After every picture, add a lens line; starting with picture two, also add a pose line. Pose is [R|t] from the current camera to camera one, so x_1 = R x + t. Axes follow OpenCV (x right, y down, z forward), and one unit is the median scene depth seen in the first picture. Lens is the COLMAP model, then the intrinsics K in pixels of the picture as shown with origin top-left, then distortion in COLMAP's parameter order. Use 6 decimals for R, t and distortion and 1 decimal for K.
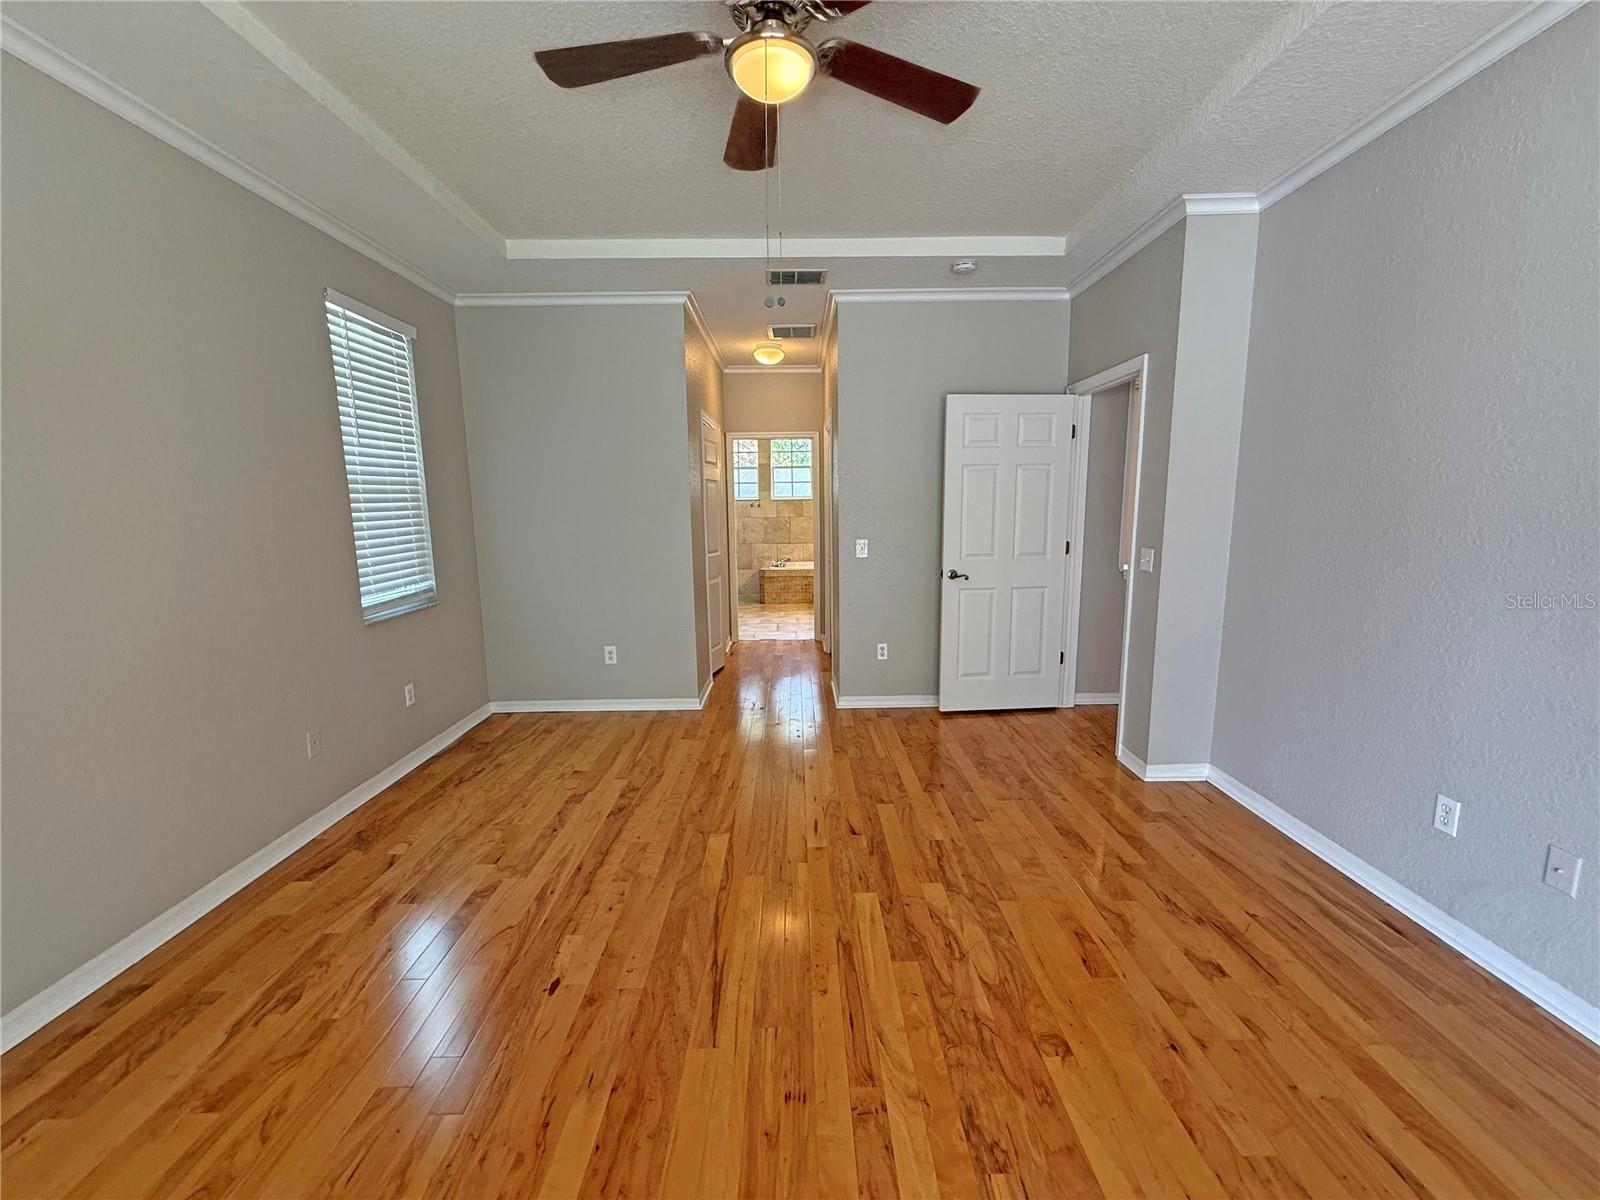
lens RADIAL K [[637.3, 0, 795.5], [0, 637.3, 601.8], [0, 0, 1]] dist [0.000835, 0.000326]
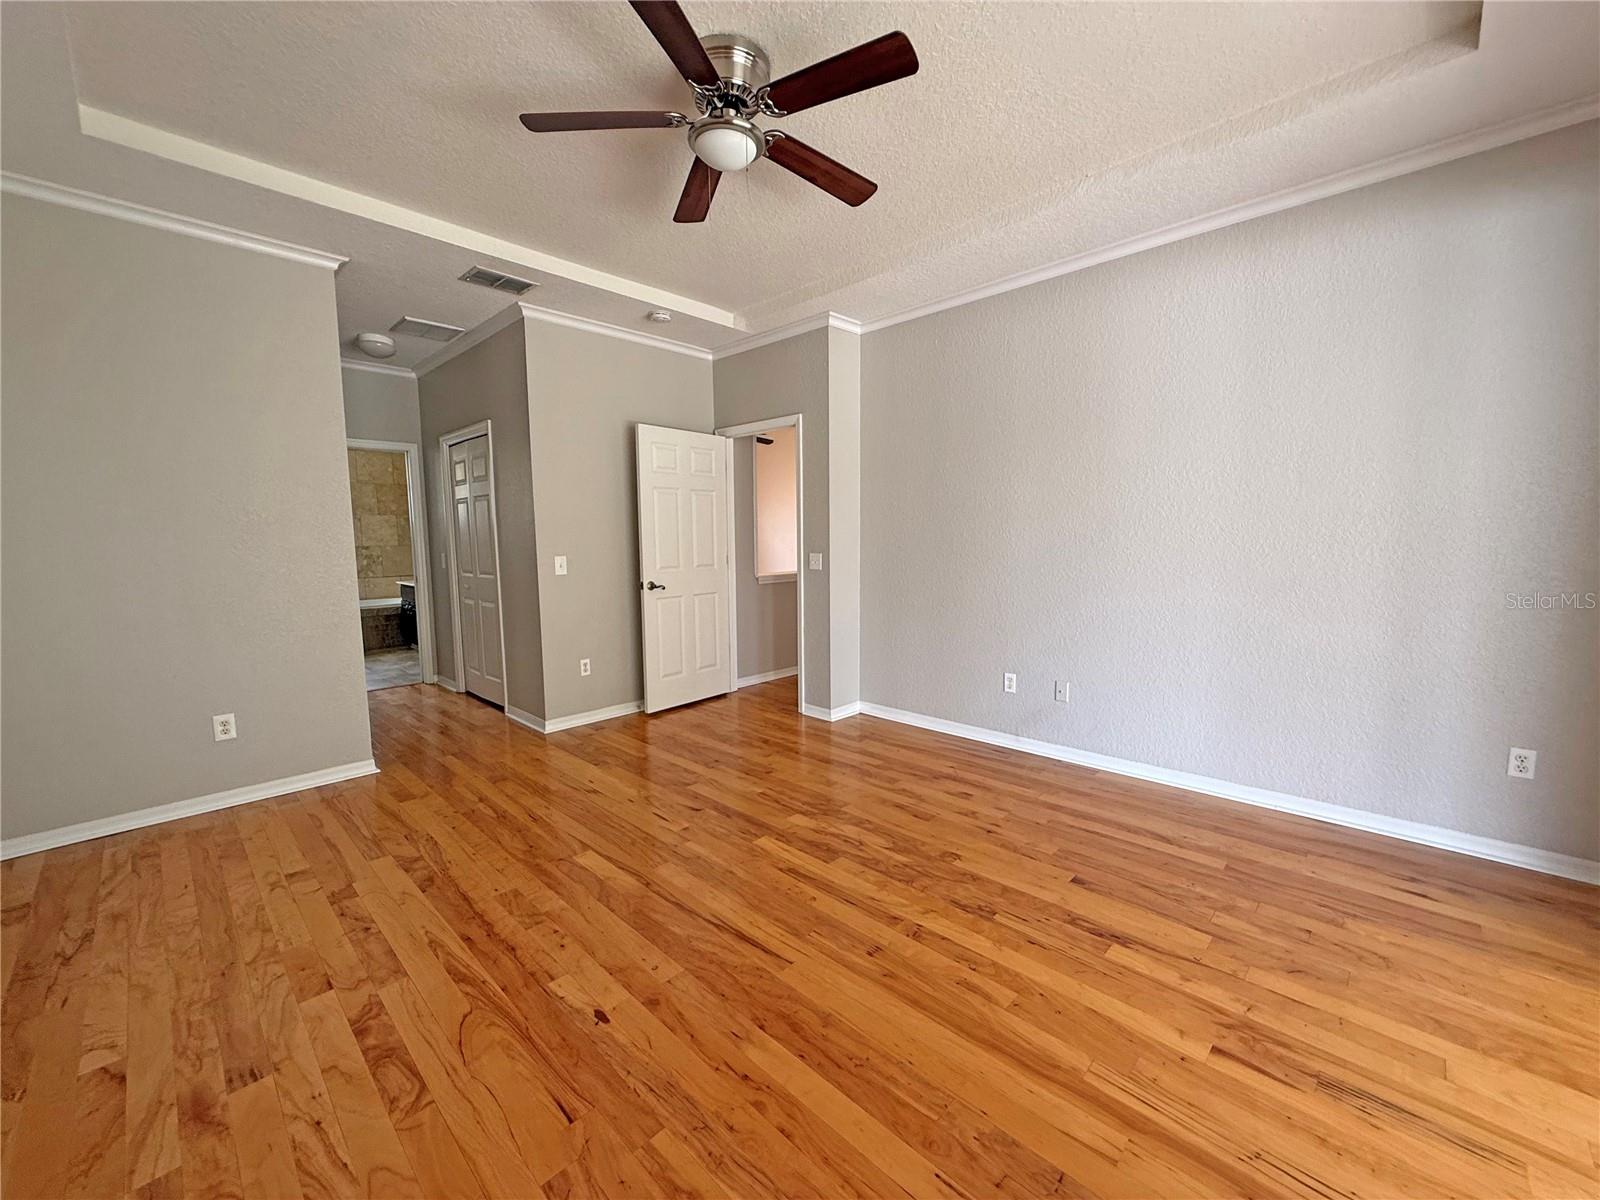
lens RADIAL K [[637.3, 0, 795.5], [0, 637.3, 601.8], [0, 0, 1]] dist [0.000835, 0.000326]
pose [[0.702090, -0.068867, 0.708750, -0.551316], [0.109572, 0.993907, -0.011967, 0.038552], [-0.703607, 0.086061, 0.705358, 0.076905]]
